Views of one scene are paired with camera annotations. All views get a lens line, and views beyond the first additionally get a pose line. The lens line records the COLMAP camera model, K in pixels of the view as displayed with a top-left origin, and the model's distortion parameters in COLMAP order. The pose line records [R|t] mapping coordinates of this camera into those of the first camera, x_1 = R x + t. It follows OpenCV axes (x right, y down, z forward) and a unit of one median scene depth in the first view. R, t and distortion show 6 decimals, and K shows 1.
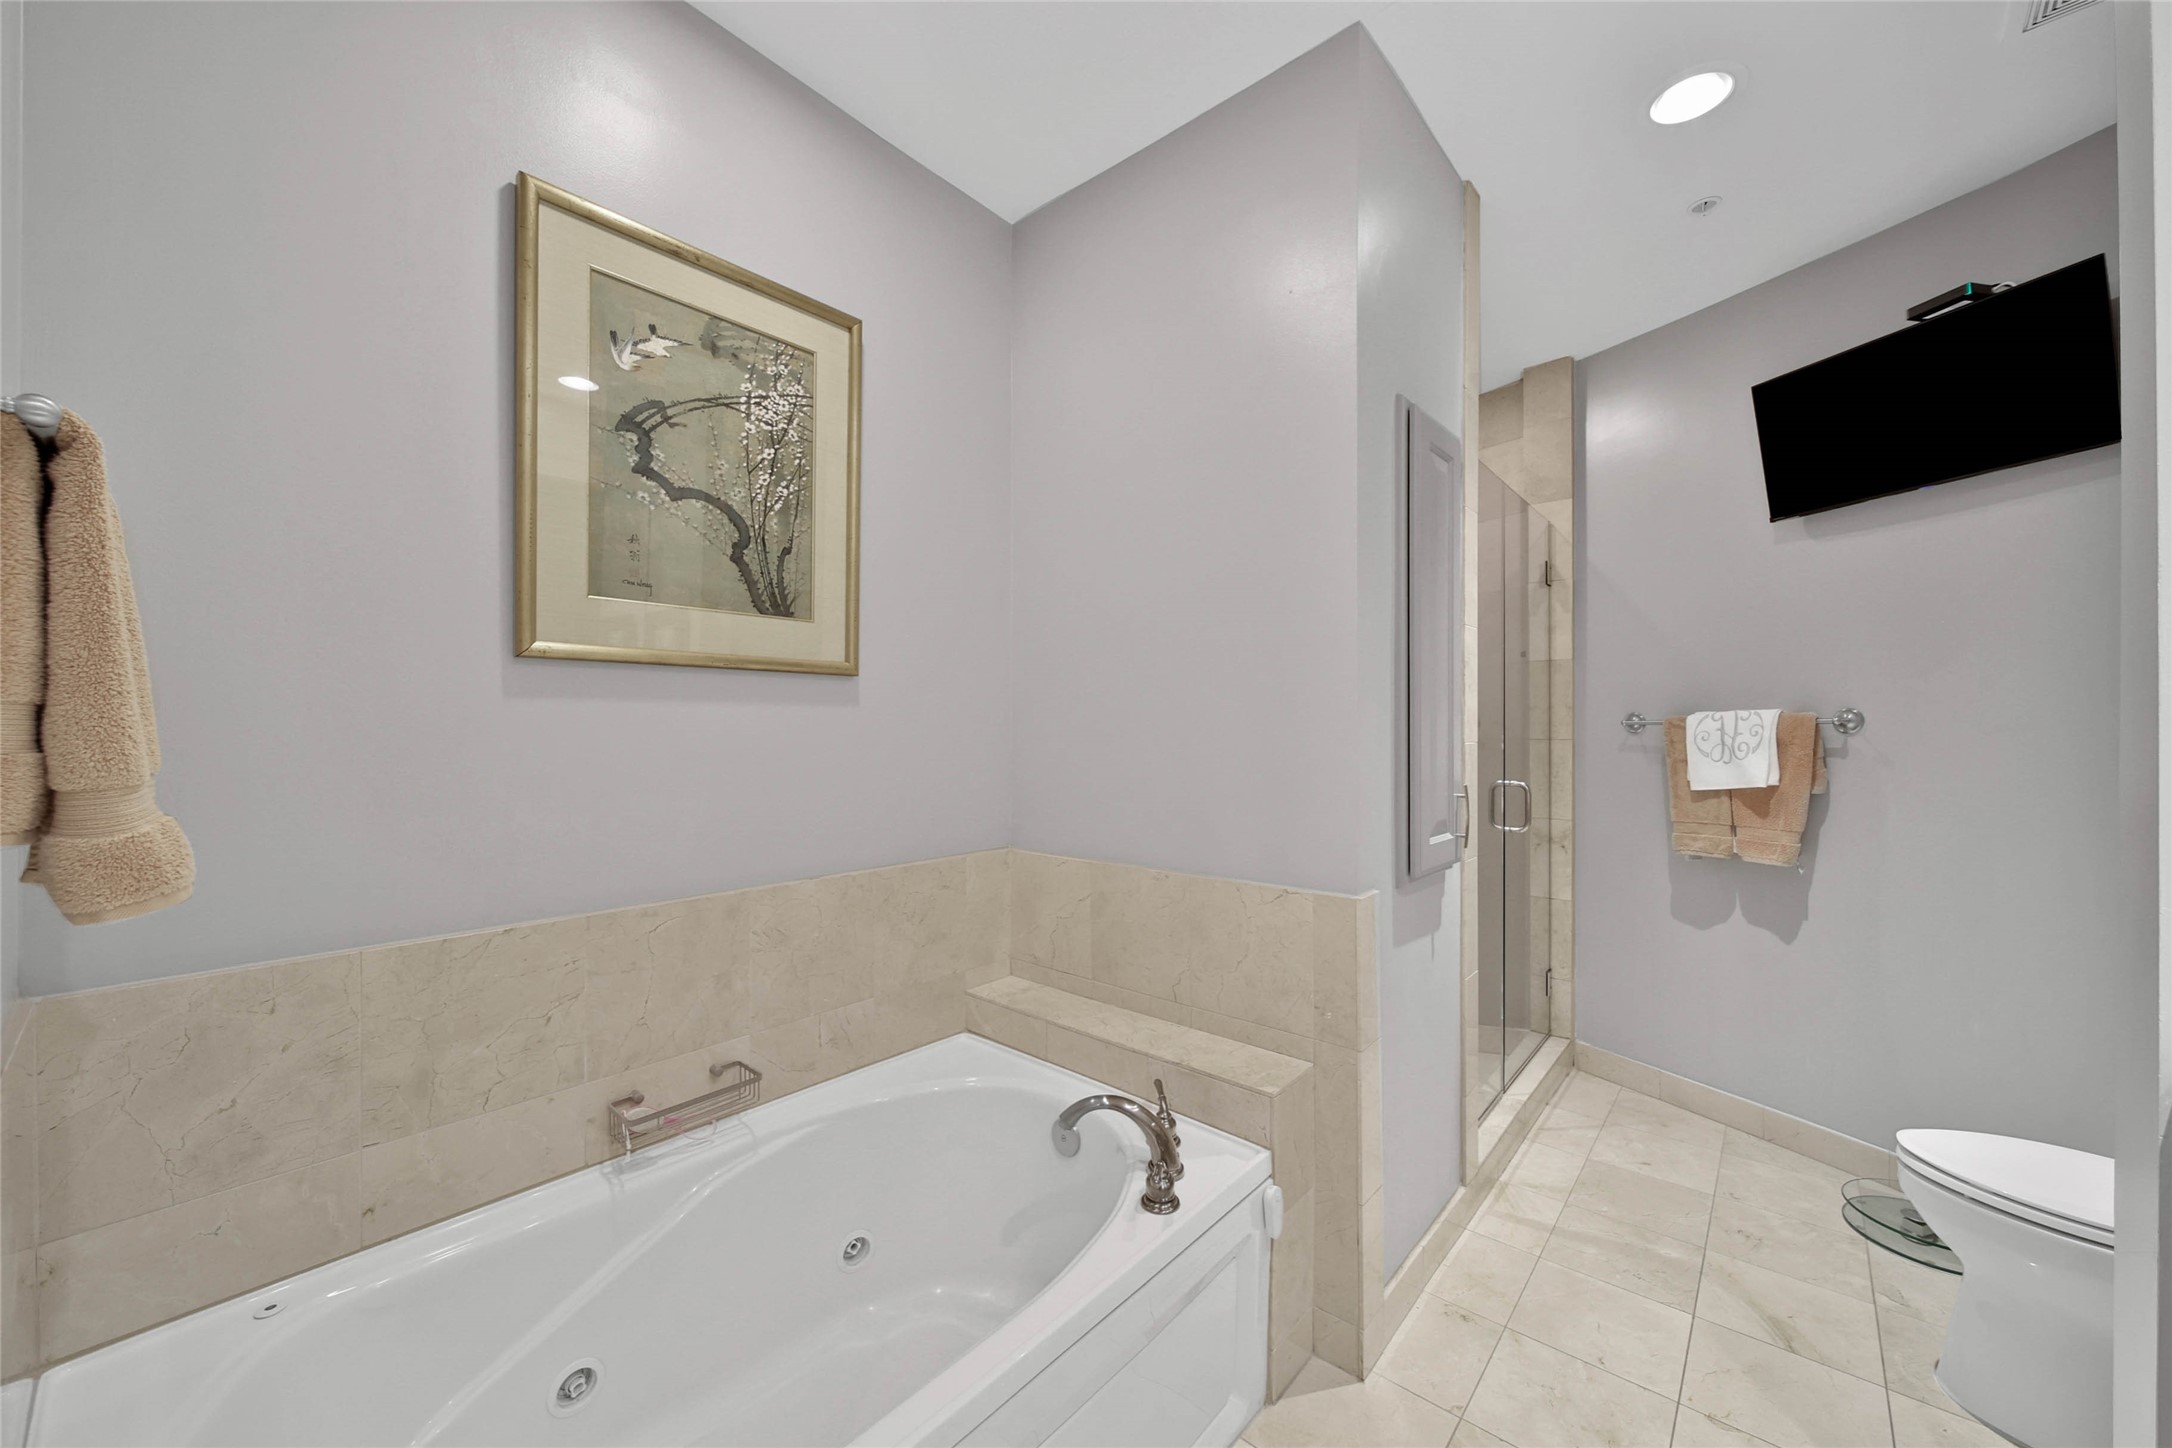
lens RADIAL K [[794.3, 0, 1088.3], [0, 794.3, 726.2], [0, 0, 1]] dist [-0.000991, -0.000203]
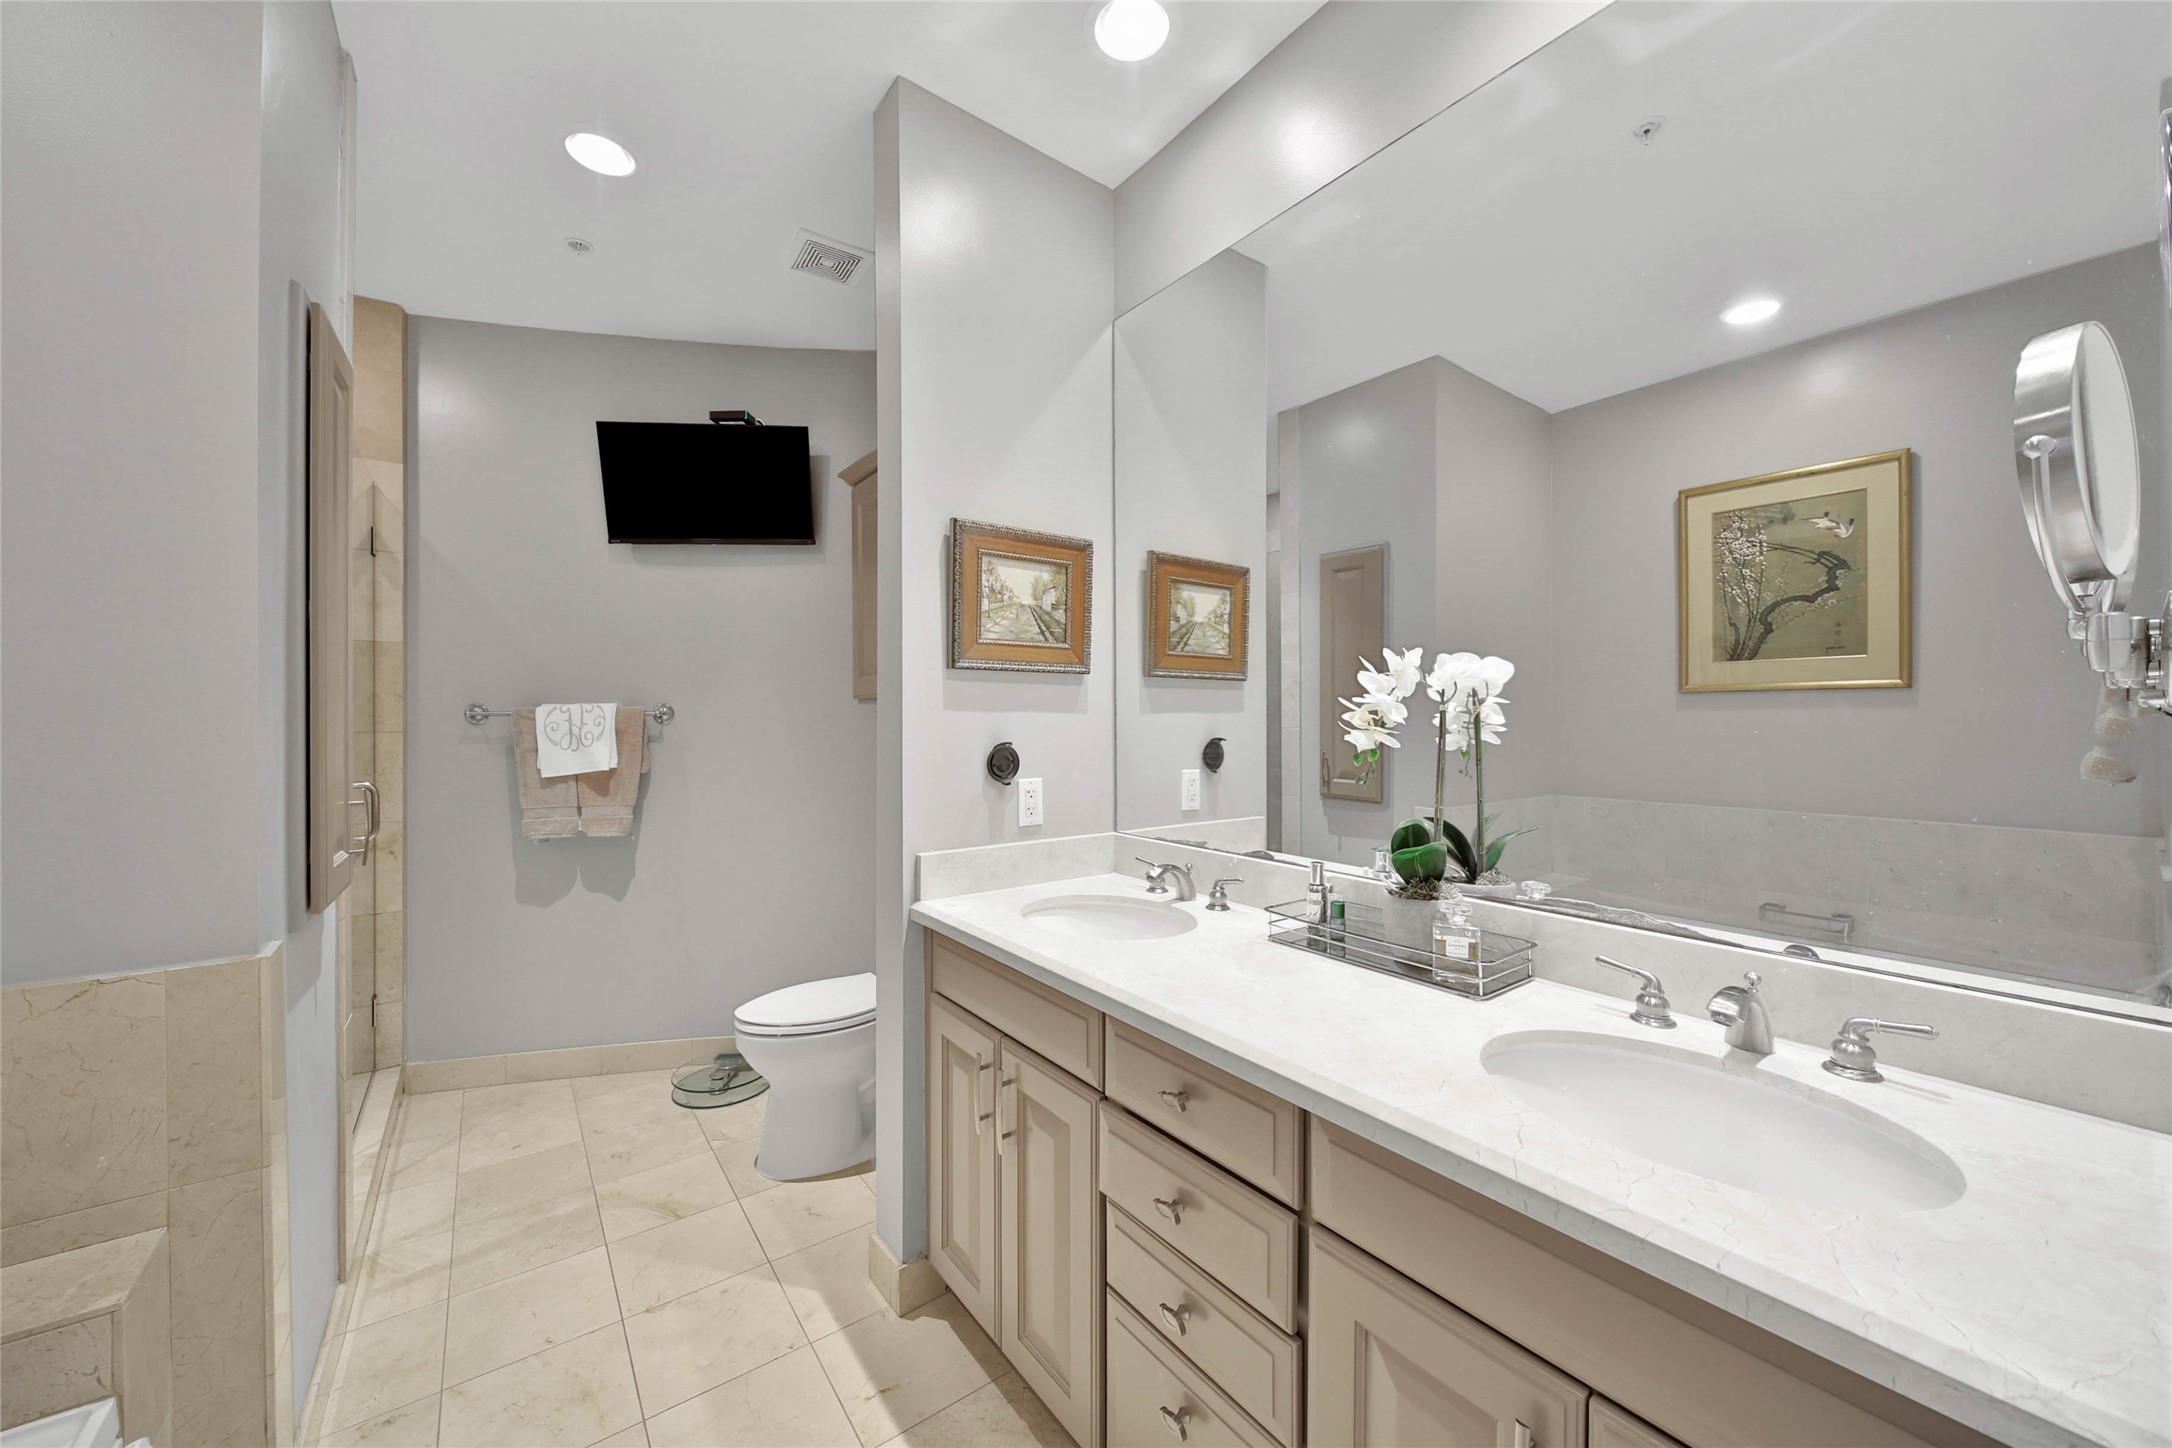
lens RADIAL K [[788.0, 0, 1082.4], [0, 788.0, 714.6], [0, 0, 1]] dist [-0.016296, -0.000224]
pose [[0.204235, 0.006557, 0.978900, -0.123296], [-0.003717, 0.999976, -0.005923, -0.000280], [-0.978915, -0.002429, 0.204254, 0.083743]]
